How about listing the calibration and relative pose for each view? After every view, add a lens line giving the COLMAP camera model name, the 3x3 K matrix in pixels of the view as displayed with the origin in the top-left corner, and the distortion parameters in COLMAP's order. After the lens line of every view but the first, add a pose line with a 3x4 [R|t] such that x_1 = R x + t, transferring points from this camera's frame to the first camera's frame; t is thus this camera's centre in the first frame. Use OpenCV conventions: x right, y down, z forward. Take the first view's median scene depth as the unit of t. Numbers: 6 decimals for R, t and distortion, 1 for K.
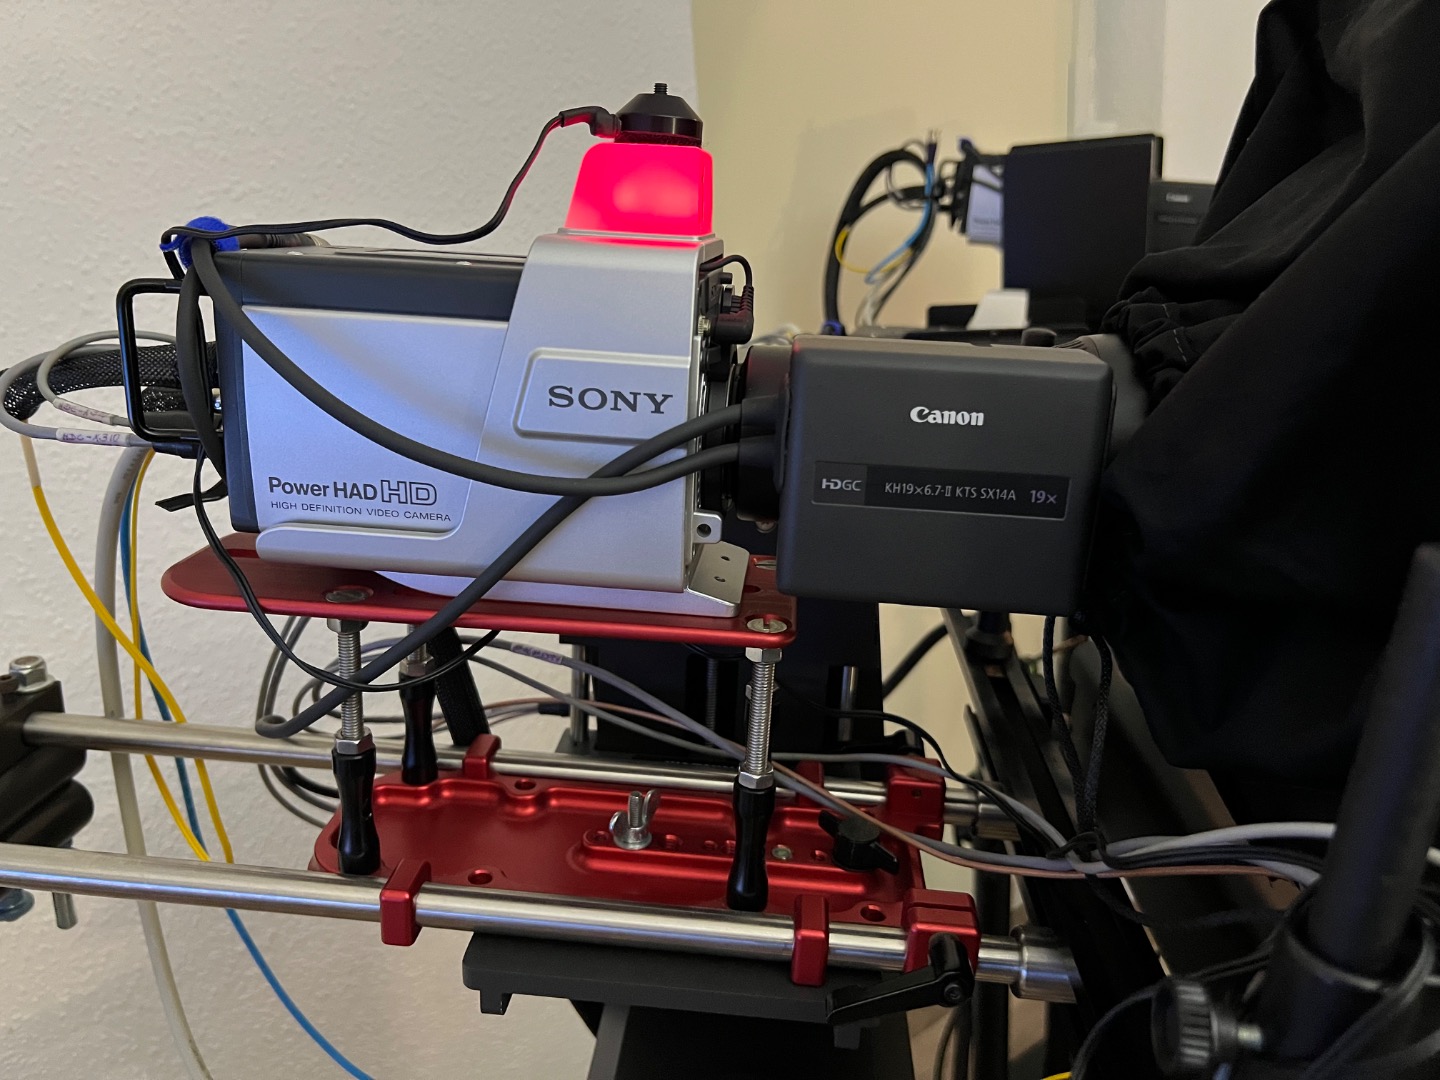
lens RADIAL K [[1098.5, 0, 724.2], [0, 1098.5, 543.0], [0, 0, 1]] dist [0.067230, -0.086744]
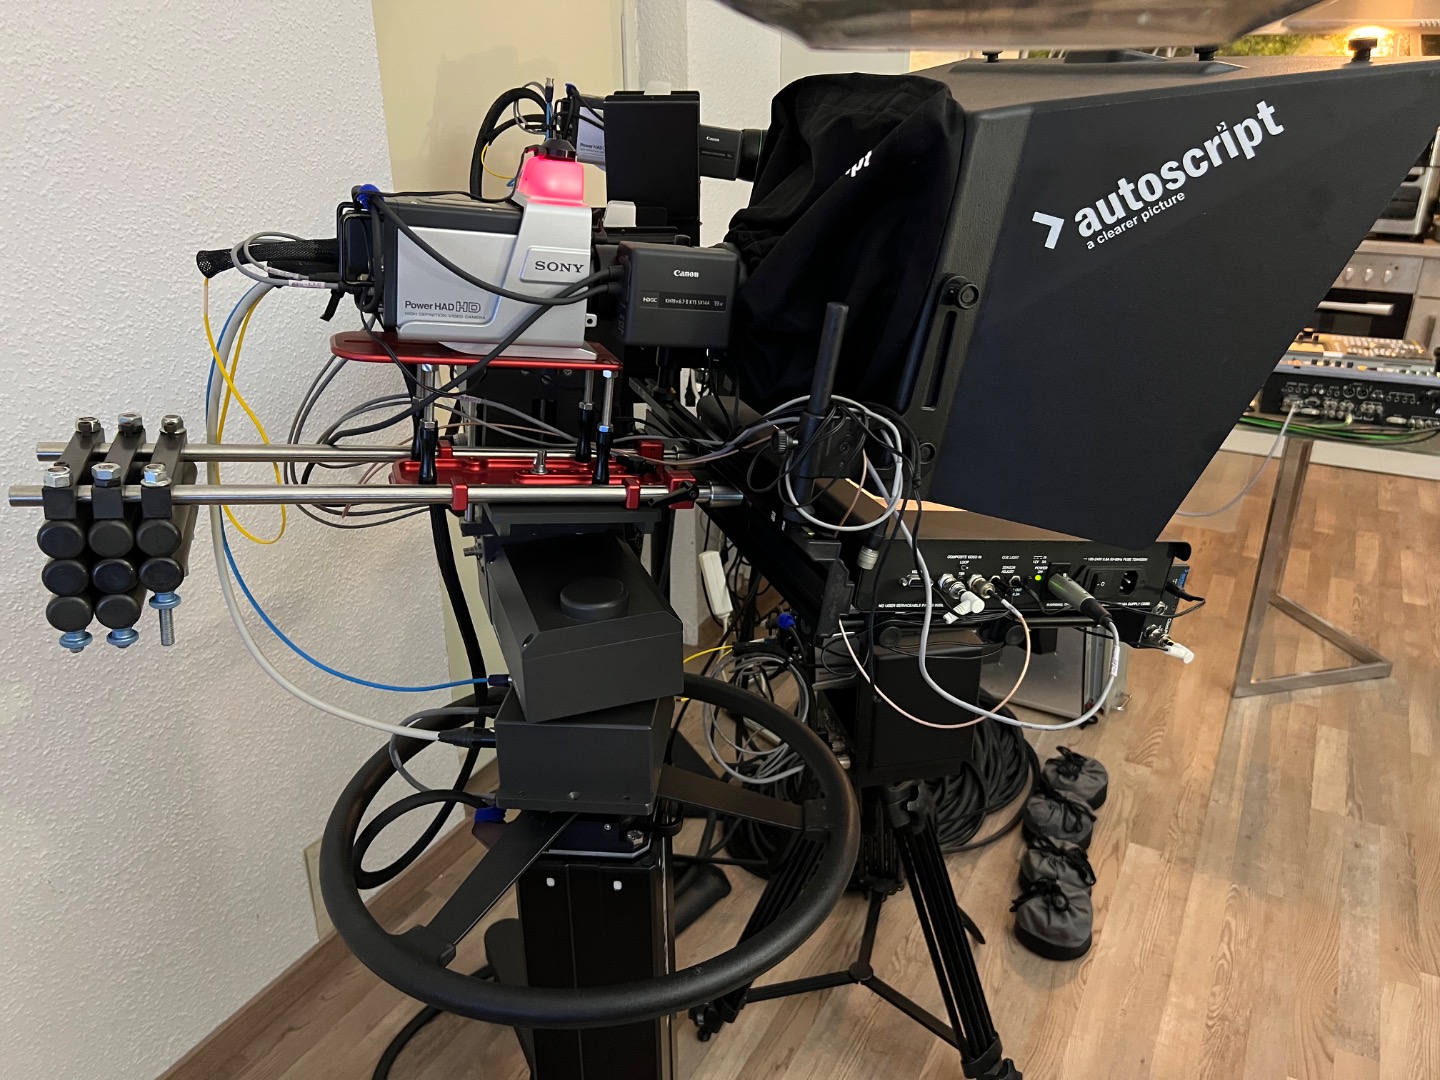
lens RADIAL K [[1092.0, 0, 720.0], [0, 1092.0, 540.0], [0, 0, 1]] dist [0.071194, -0.082141]
pose [[0.913286, -0.095861, 0.395879, -0.766724], [0.054926, 0.992018, 0.113501, 0.211163], [-0.403599, -0.081915, 0.911261, -1.401197]]
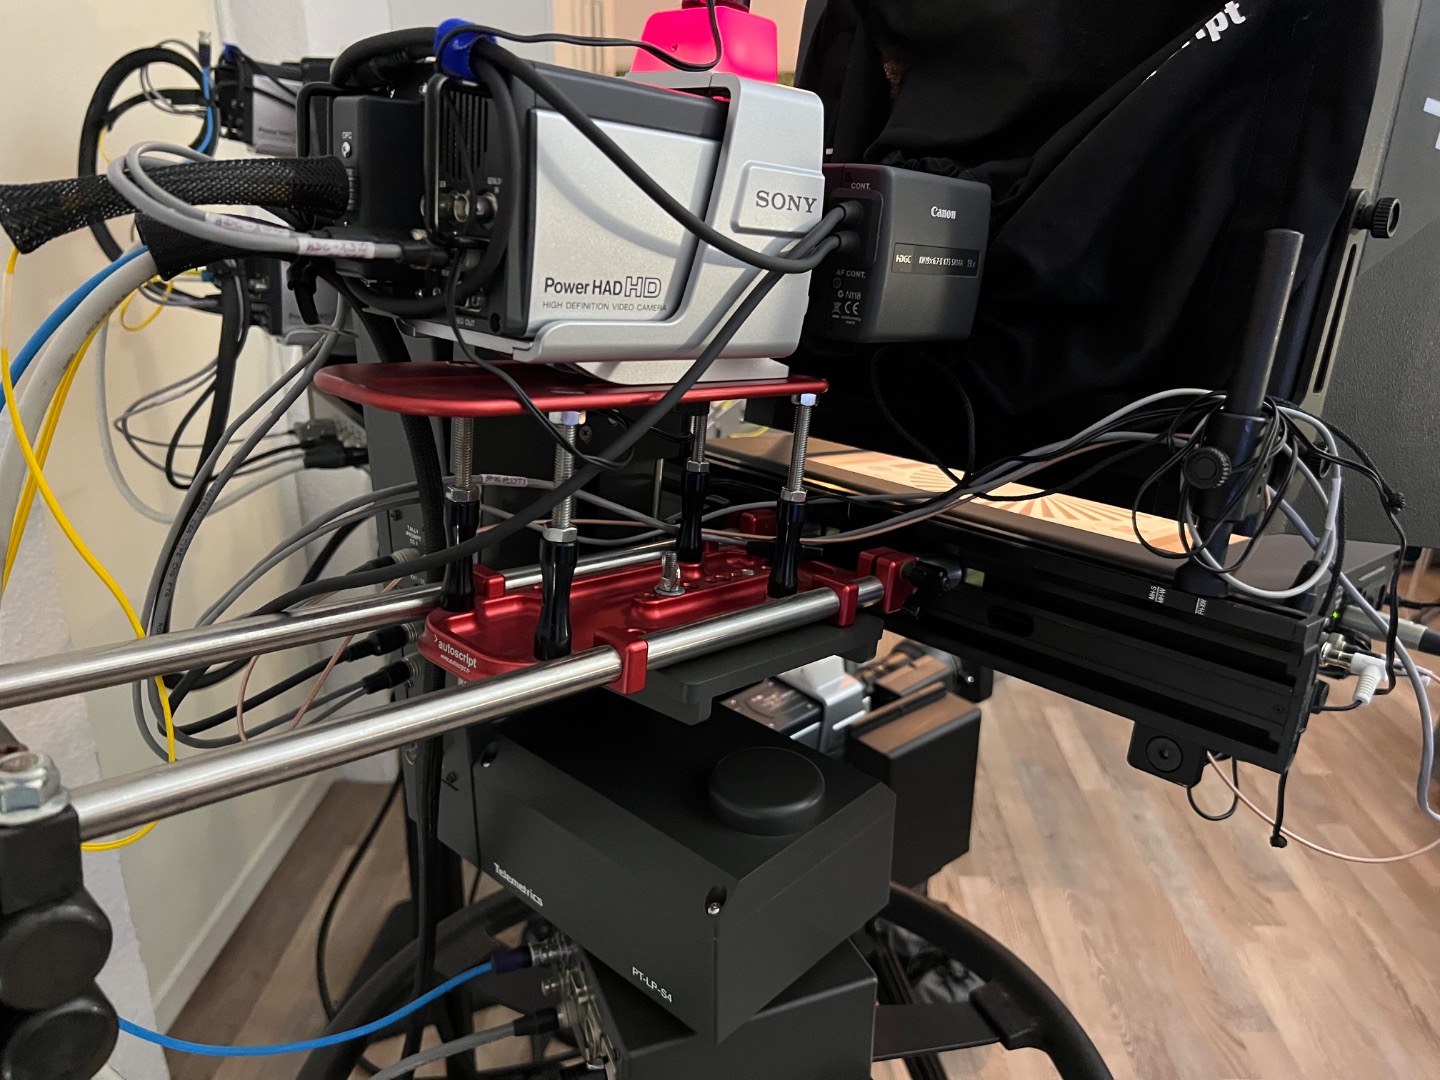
lens RADIAL K [[1098.5, 0, 724.2], [0, 1098.5, 543.0], [0, 0, 1]] dist [0.067230, -0.086744]
pose [[0.637161, -0.204953, 0.742981, -1.149836], [0.177818, 0.977079, 0.117038, 0.098284], [-0.749938, 0.057543, 0.659000, 0.172772]]
